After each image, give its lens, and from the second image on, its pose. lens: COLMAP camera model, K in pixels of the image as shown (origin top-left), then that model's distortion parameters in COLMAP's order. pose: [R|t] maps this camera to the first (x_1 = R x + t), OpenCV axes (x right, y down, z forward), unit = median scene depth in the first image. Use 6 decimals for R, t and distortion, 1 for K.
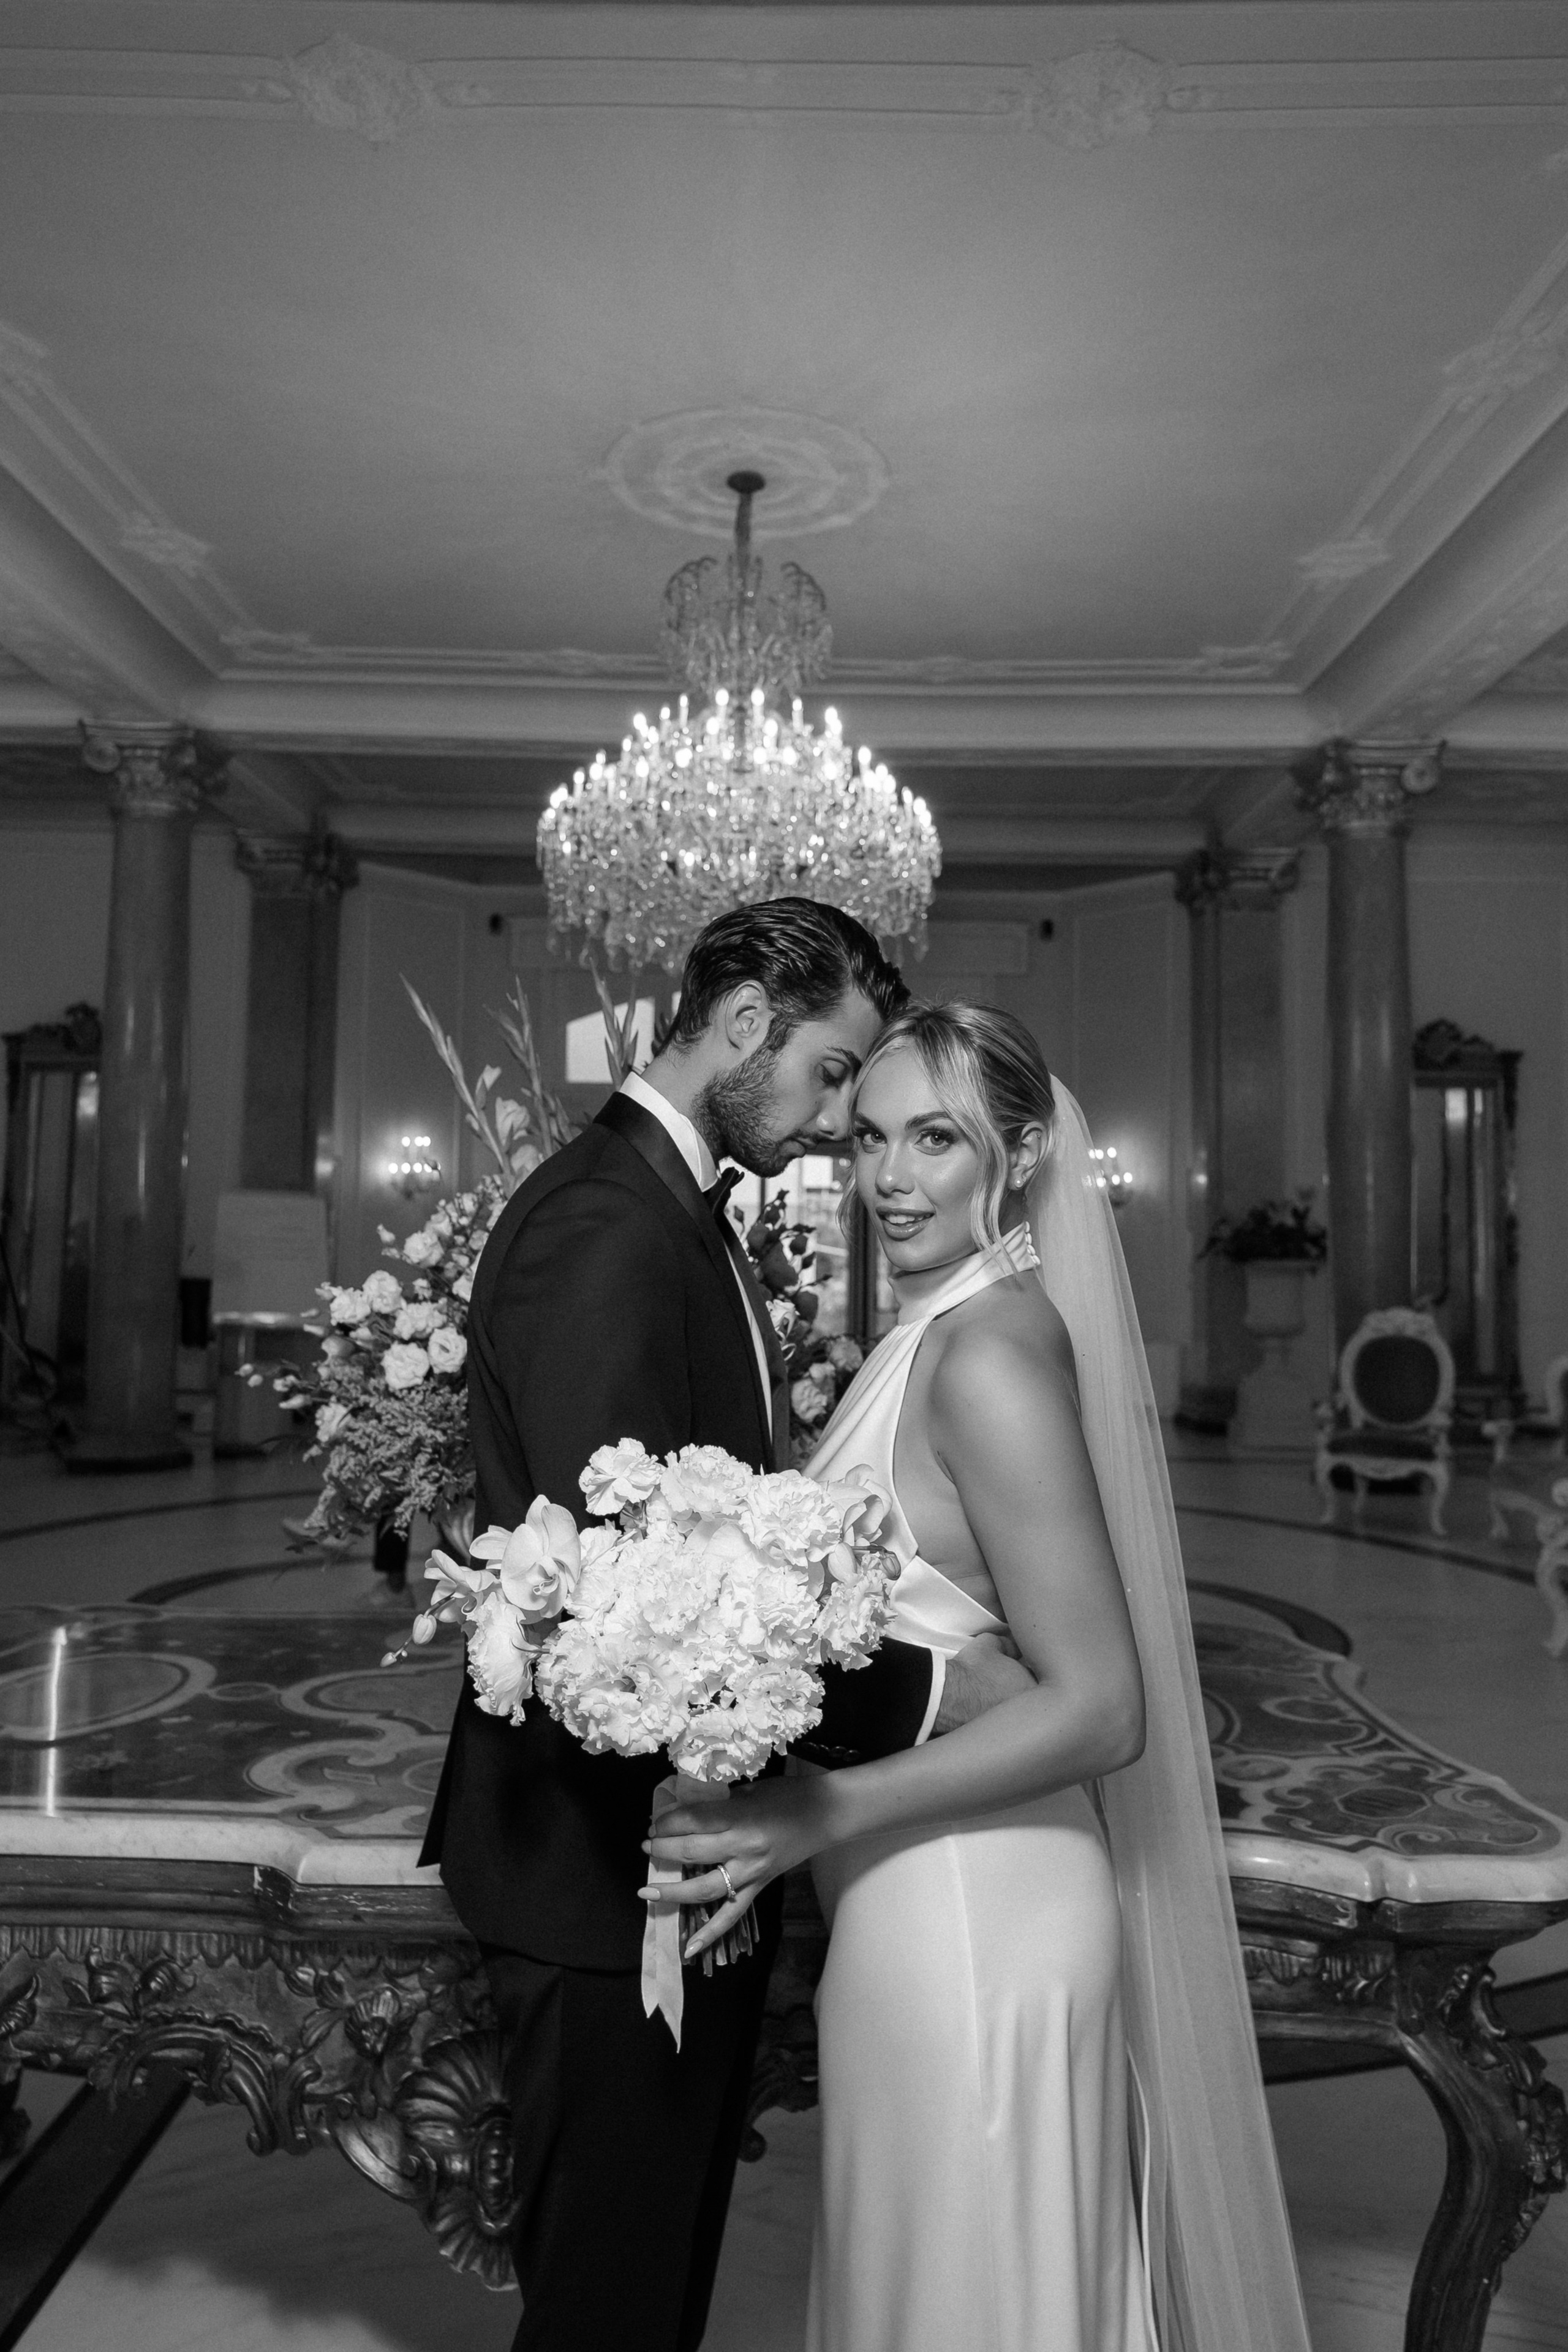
lens RADIAL K [[1740.7, 0, 790.0], [0, 1740.7, 1119.8], [0, 0, 1]] dist [0.016185, 0.001409]
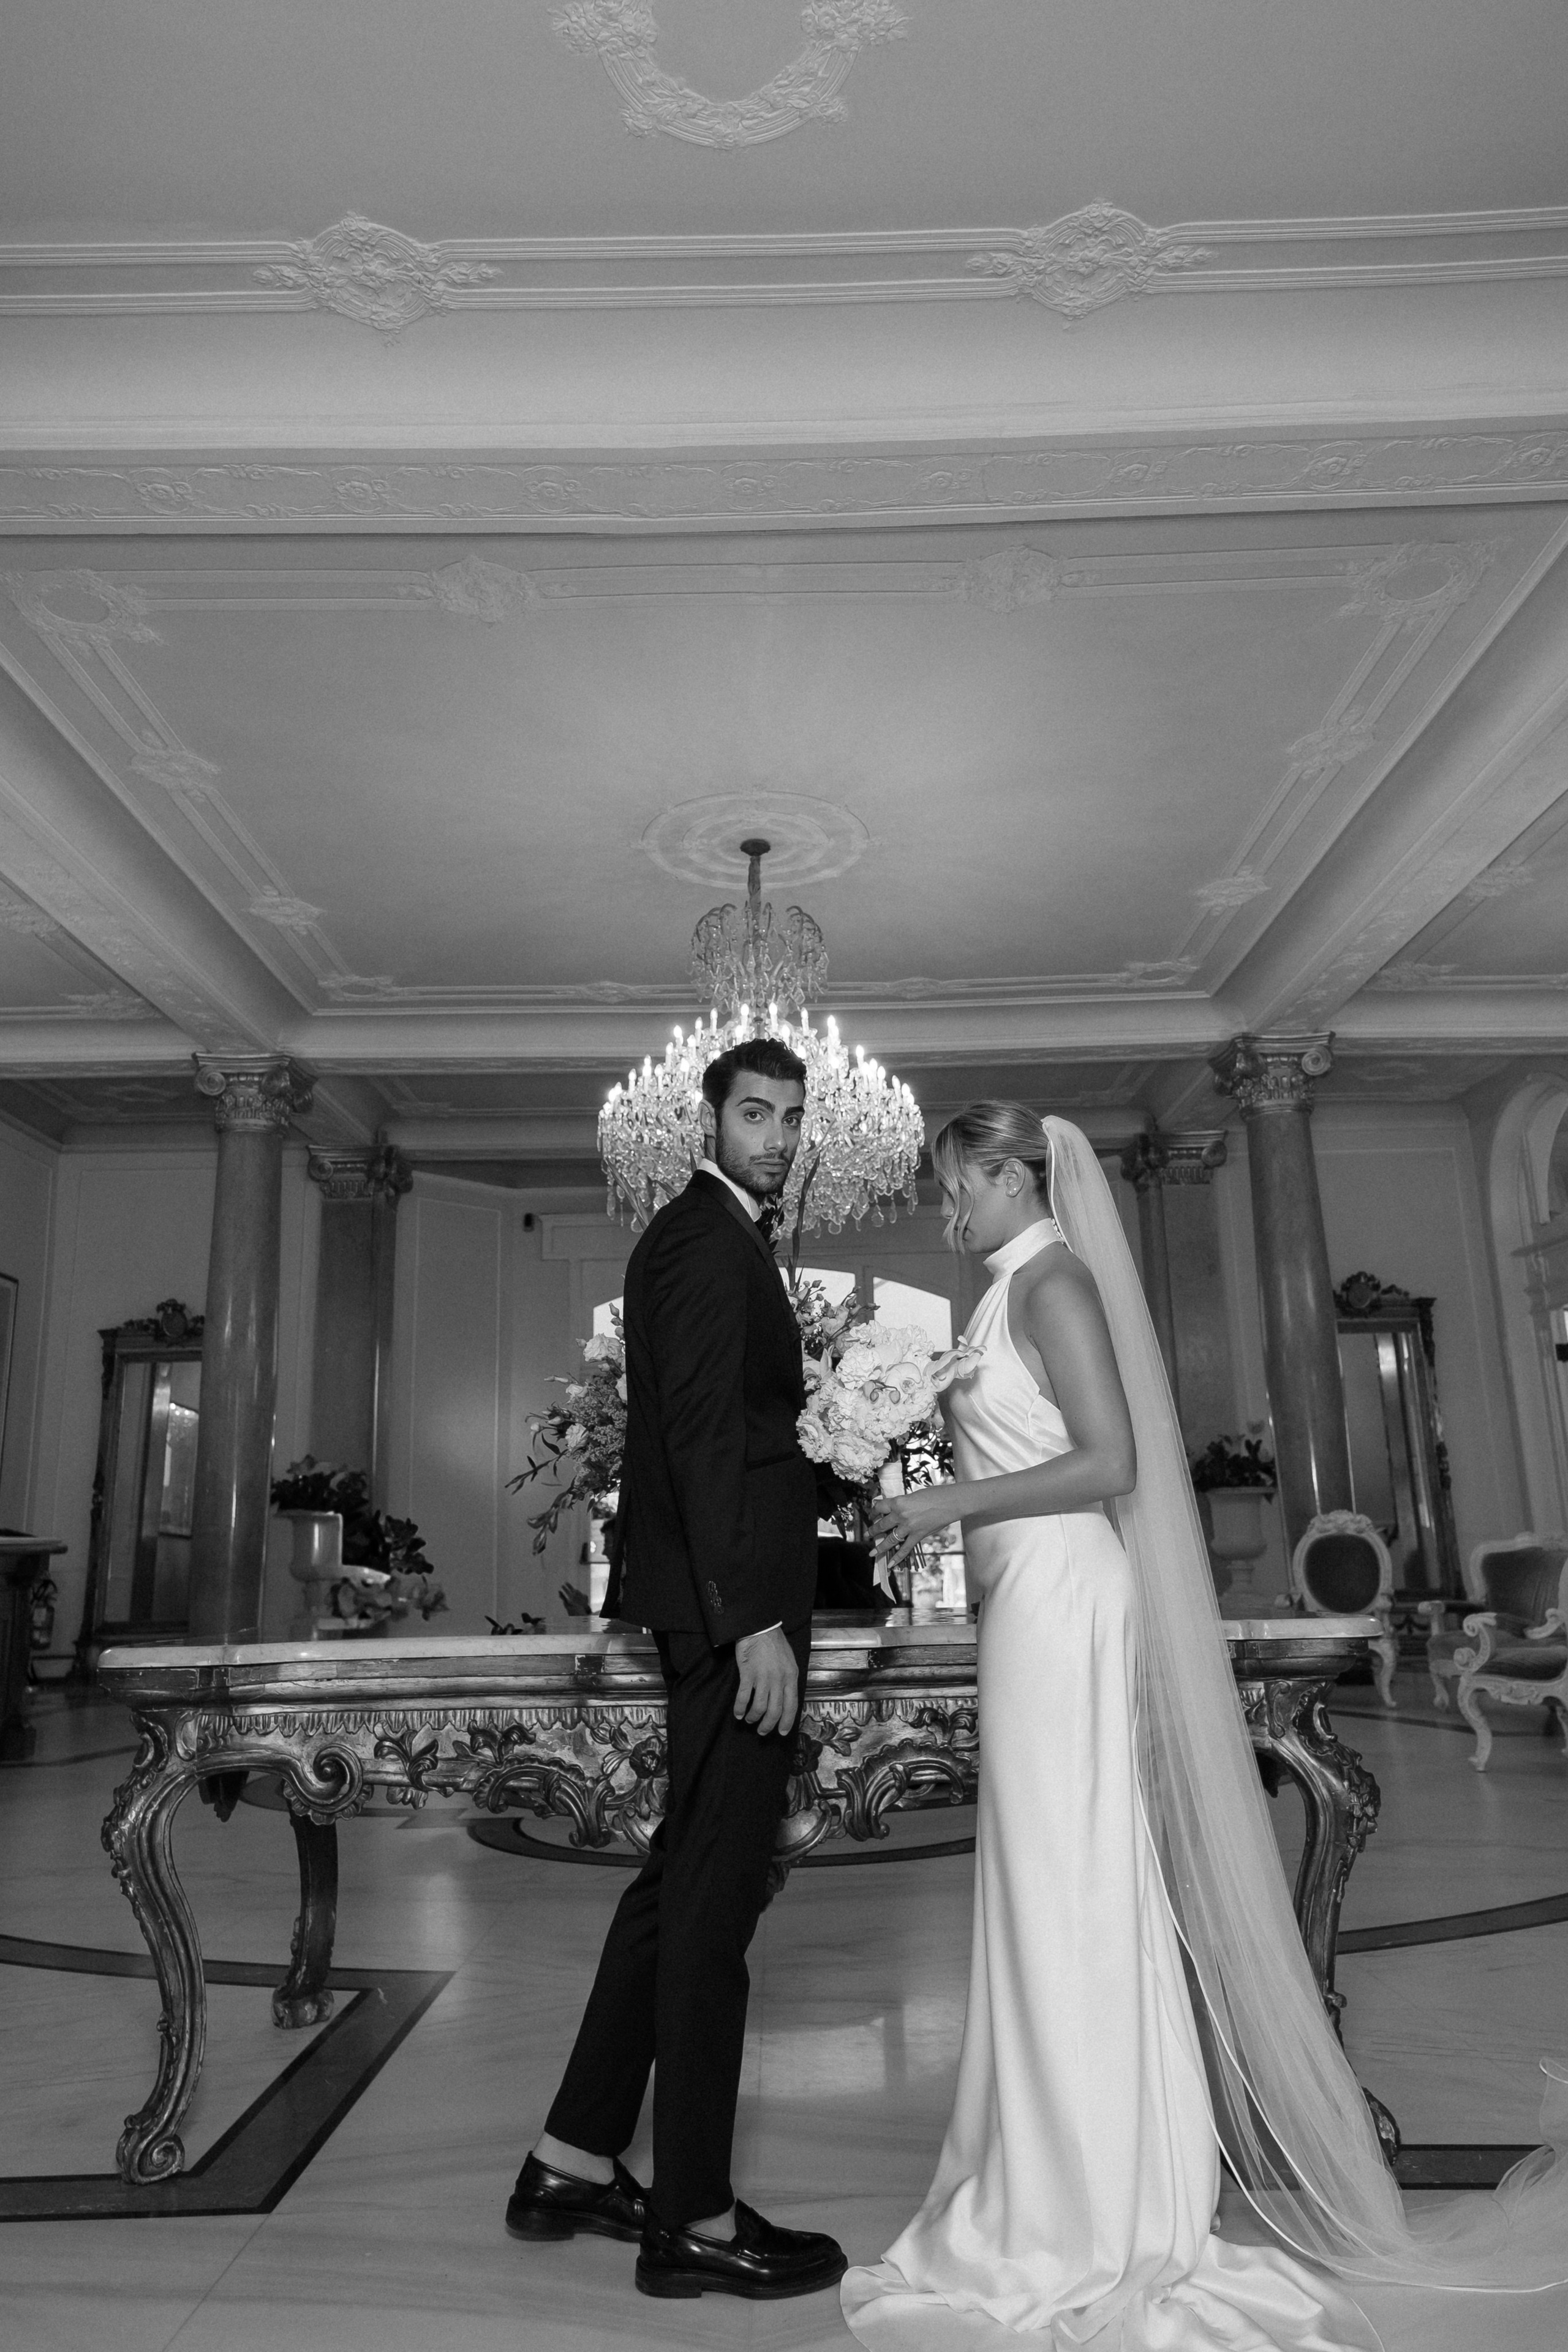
lens RADIAL K [[1740.7, 0, 790.0], [0, 1740.7, 1119.8], [0, 0, 1]] dist [0.016185, 0.001409]
pose [[0.999168, -0.034581, 0.021637, -0.028442], [0.038068, 0.981055, -0.189952, 0.058880], [-0.014658, 0.190618, 0.981555, -0.171405]]
